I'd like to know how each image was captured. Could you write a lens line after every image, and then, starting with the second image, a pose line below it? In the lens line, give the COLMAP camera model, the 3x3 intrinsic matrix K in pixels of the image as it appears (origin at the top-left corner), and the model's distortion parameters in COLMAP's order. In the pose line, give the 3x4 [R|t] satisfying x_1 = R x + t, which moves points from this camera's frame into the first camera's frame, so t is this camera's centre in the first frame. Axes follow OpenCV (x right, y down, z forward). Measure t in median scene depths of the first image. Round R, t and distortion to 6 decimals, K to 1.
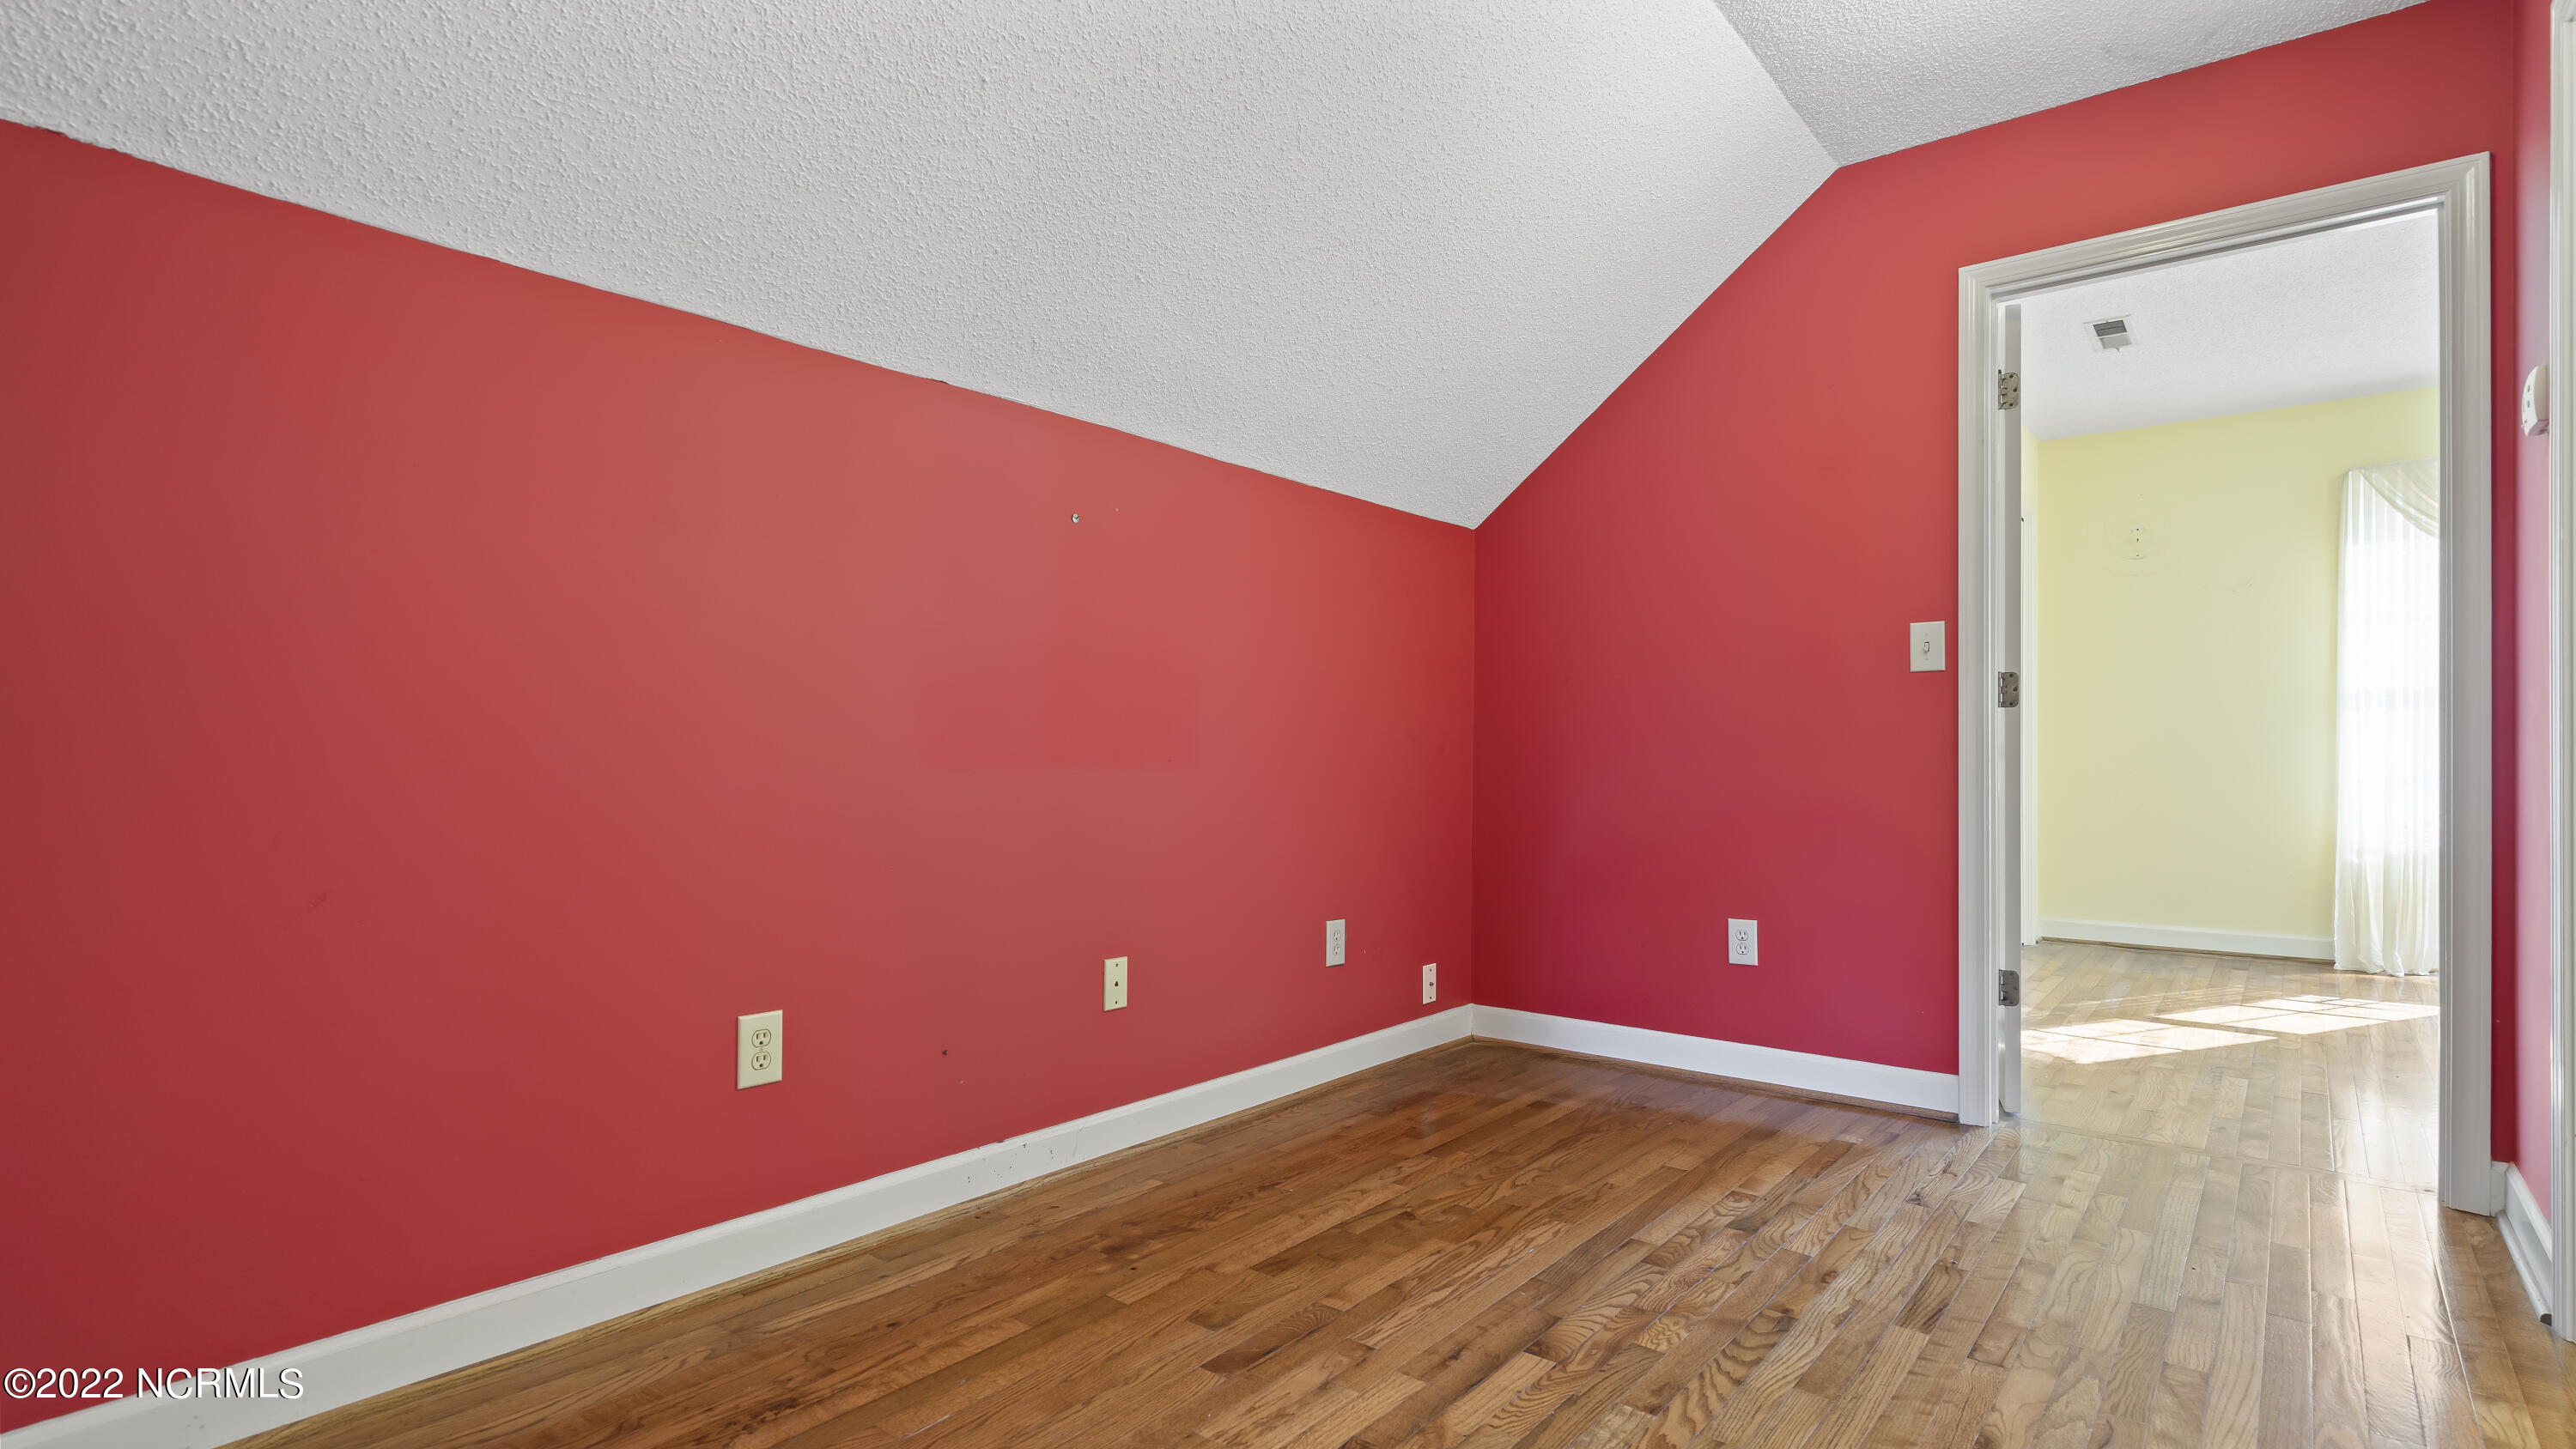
lens RADIAL K [[1260.6, 0, 1290.1], [0, 1260.6, 734.8], [0, 0, 1]] dist [-0.002755, -0.000214]
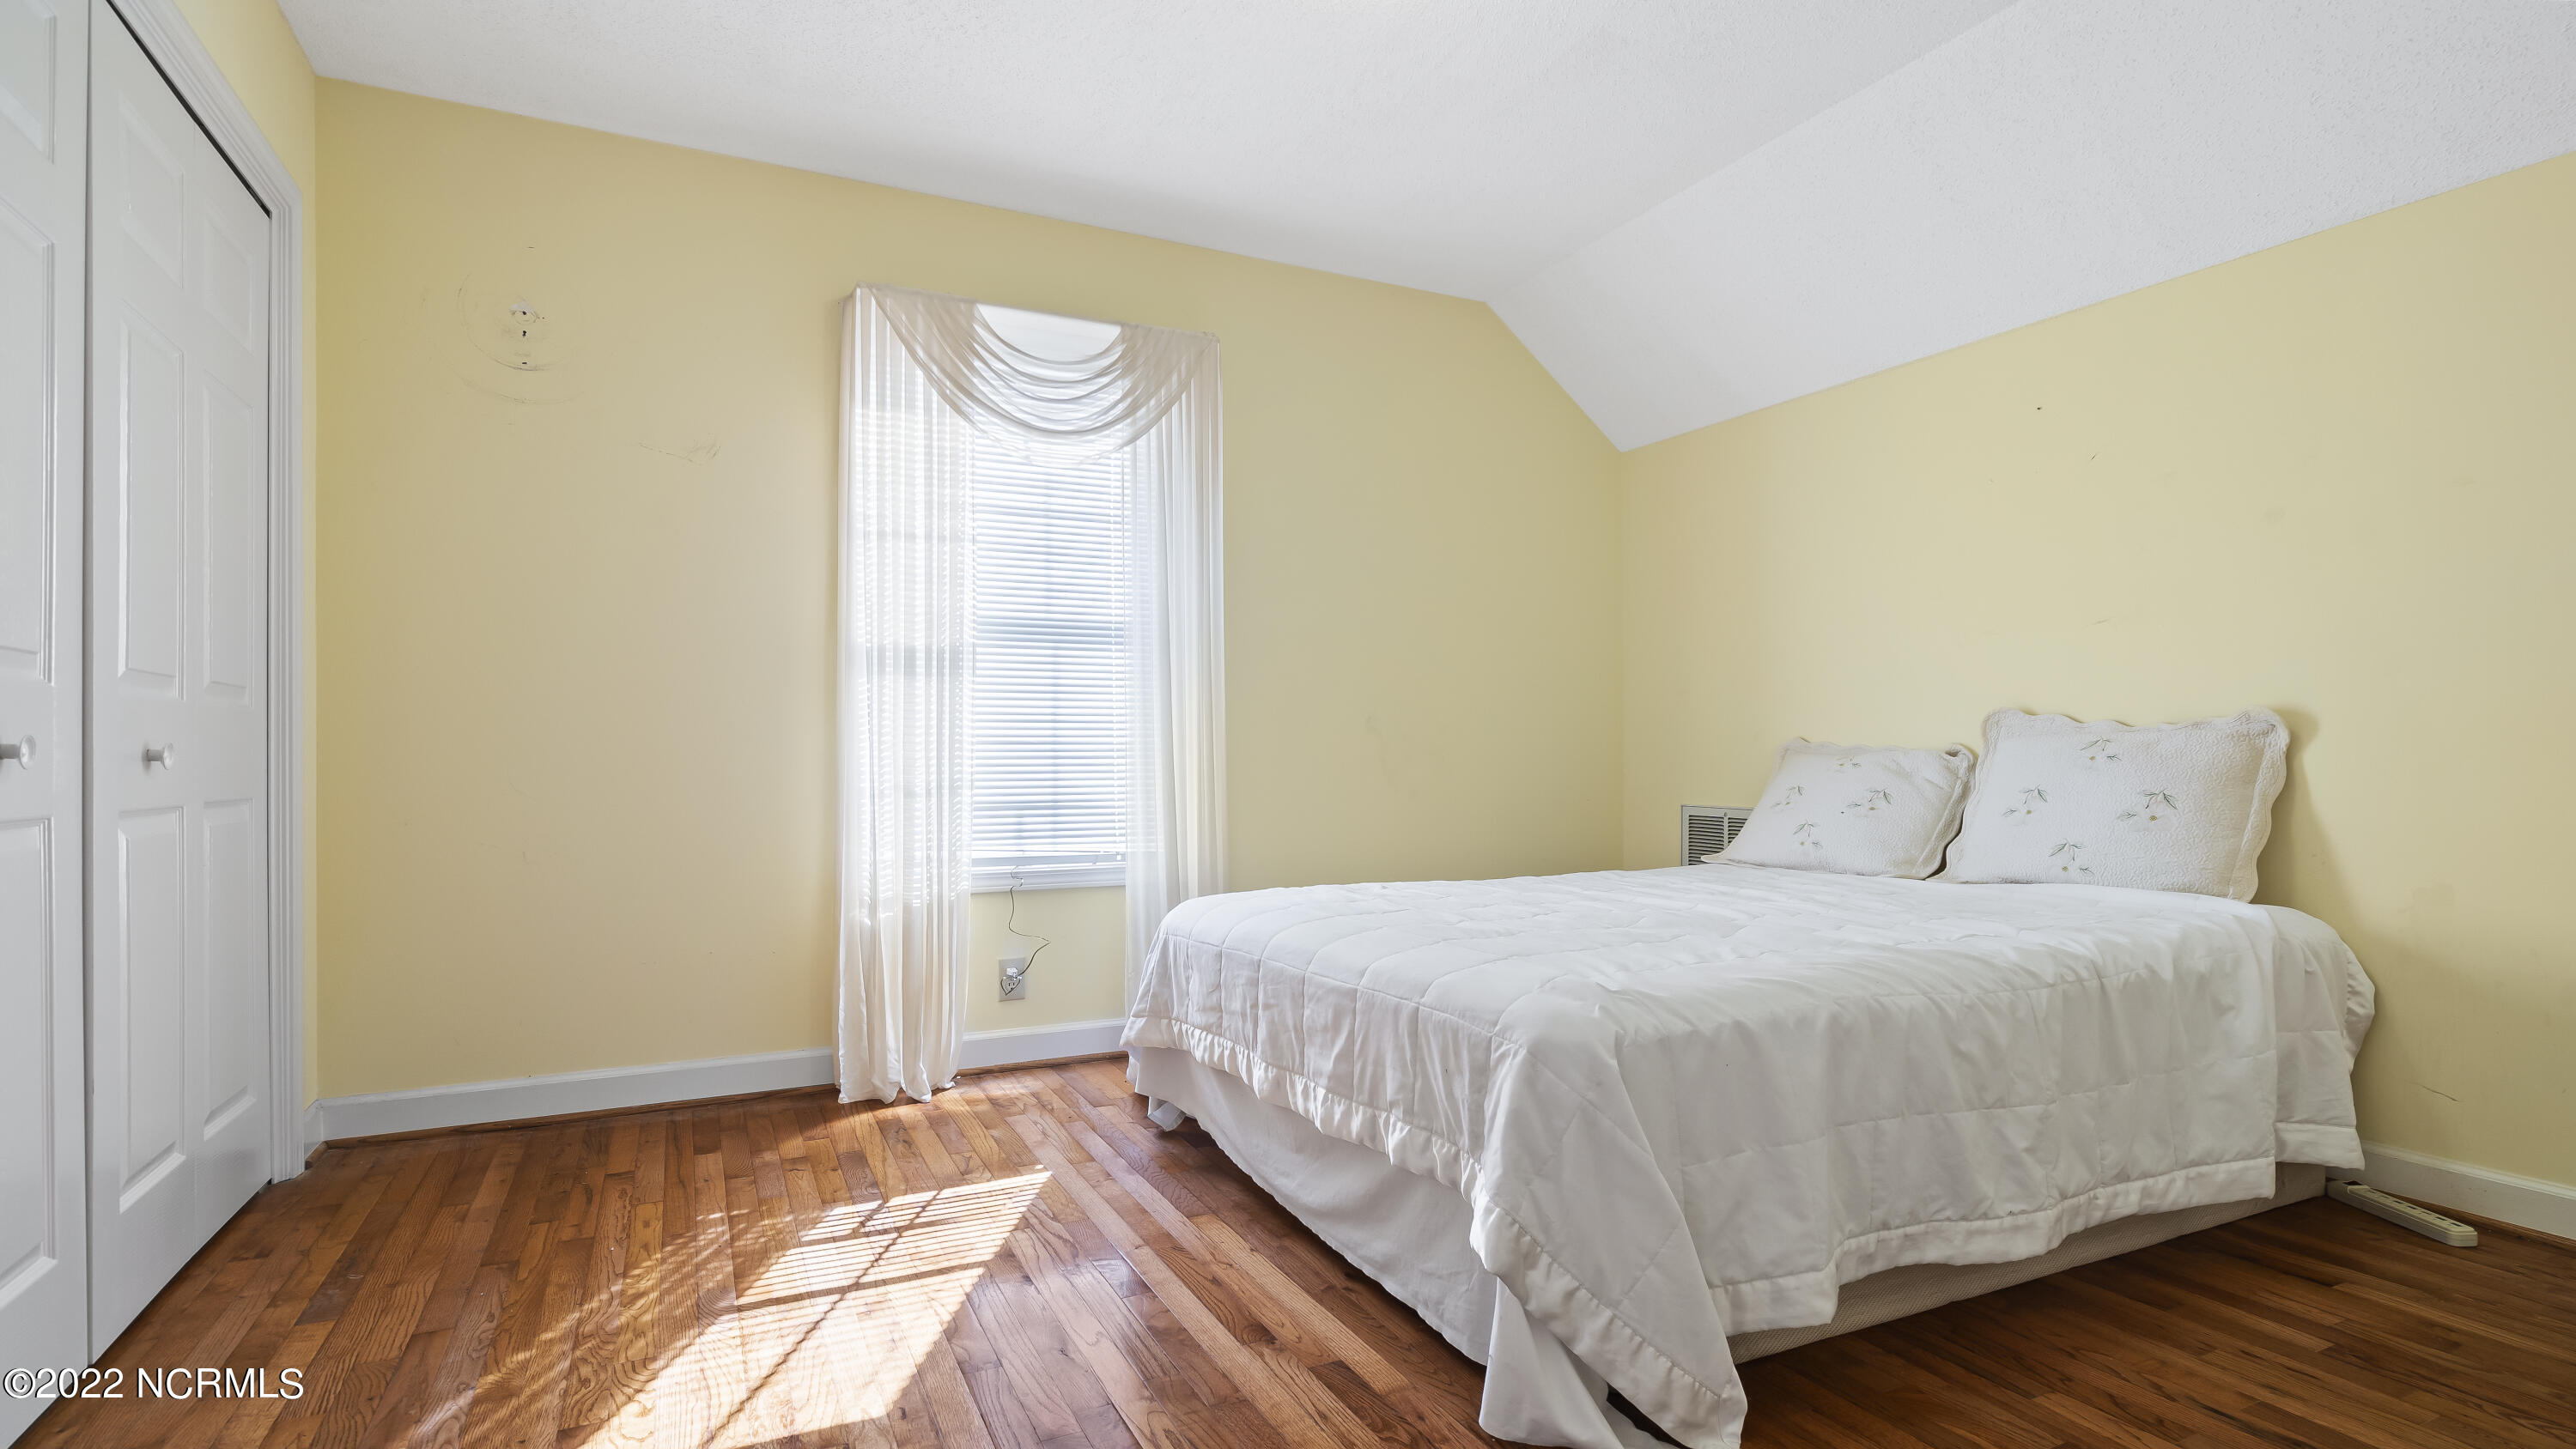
lens RADIAL K [[1260.6, 0, 1289.6], [0, 1260.6, 734.6], [0, 0, 1]] dist [-0.002755, -0.000214]
pose [[0.507175, 0.000361, 0.861843, 0.422375], [0.005300, 0.999980, -0.003538, 0.011779], [-0.861827, 0.006362, 0.507163, 0.510907]]
